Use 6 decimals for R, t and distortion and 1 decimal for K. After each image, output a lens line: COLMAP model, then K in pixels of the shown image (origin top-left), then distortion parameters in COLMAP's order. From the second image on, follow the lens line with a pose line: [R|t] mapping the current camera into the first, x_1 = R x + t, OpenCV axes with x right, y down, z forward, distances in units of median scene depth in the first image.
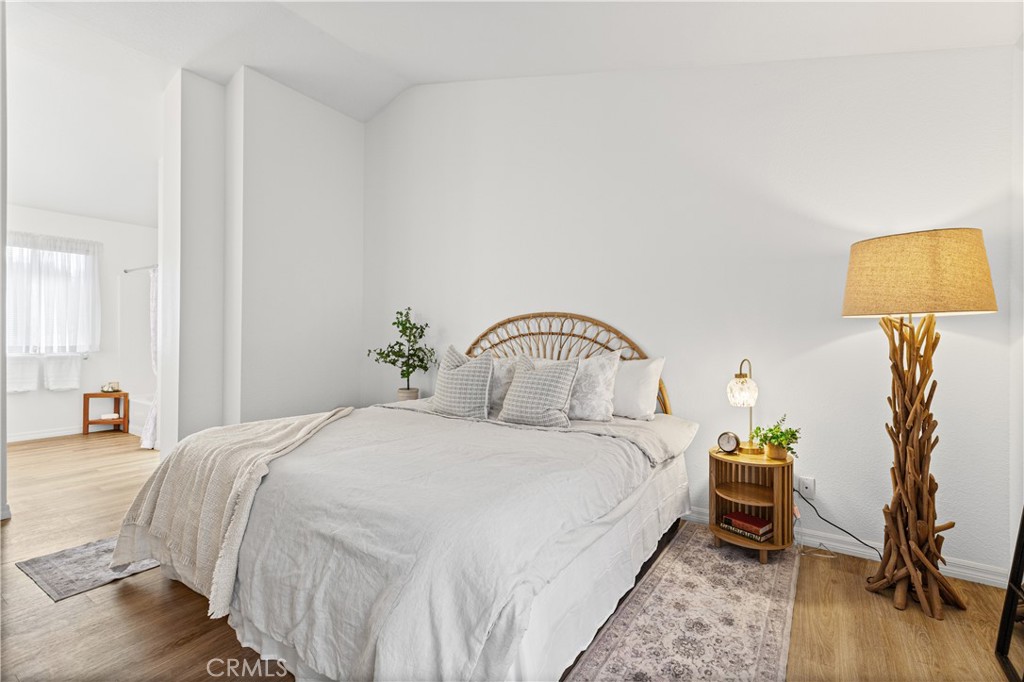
lens RADIAL K [[463.3, 0, 515.2], [0, 463.3, 343.8], [0, 0, 1]] dist [-0.002799, 0.001654]
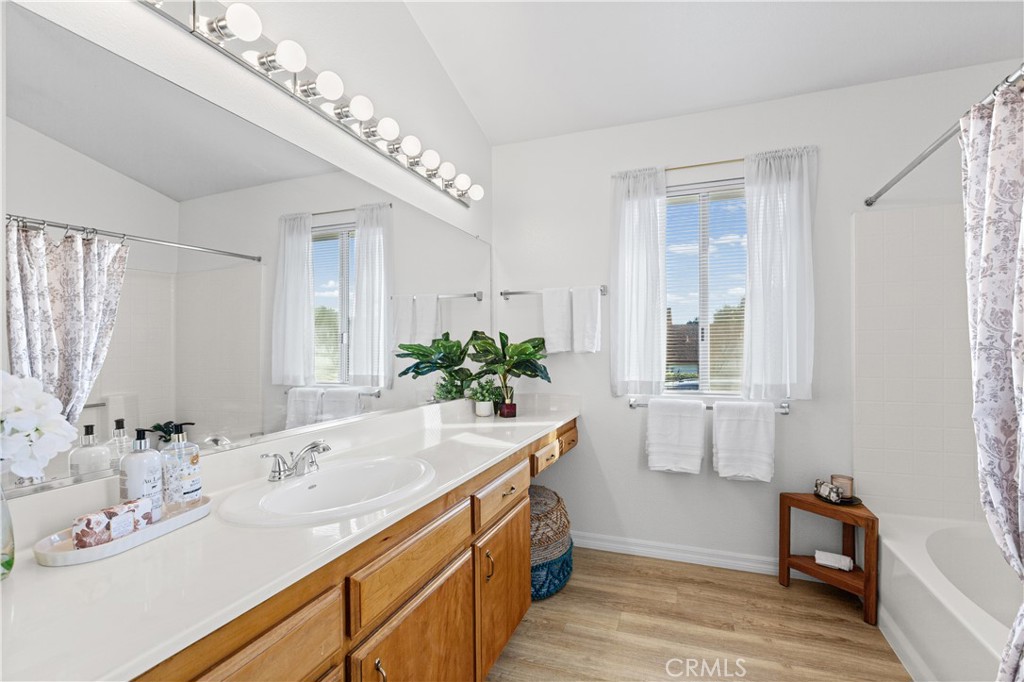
lens RADIAL K [[463.3, 0, 515.1], [0, 463.3, 349.7], [0, 0, 1]] dist [-0.002799, 0.001654]
pose [[0.231558, 0.003245, -0.972816, -0.542549], [-0.001175, 0.999995, 0.003056, -0.031671], [0.972820, 0.000436, 0.231560, 0.630789]]
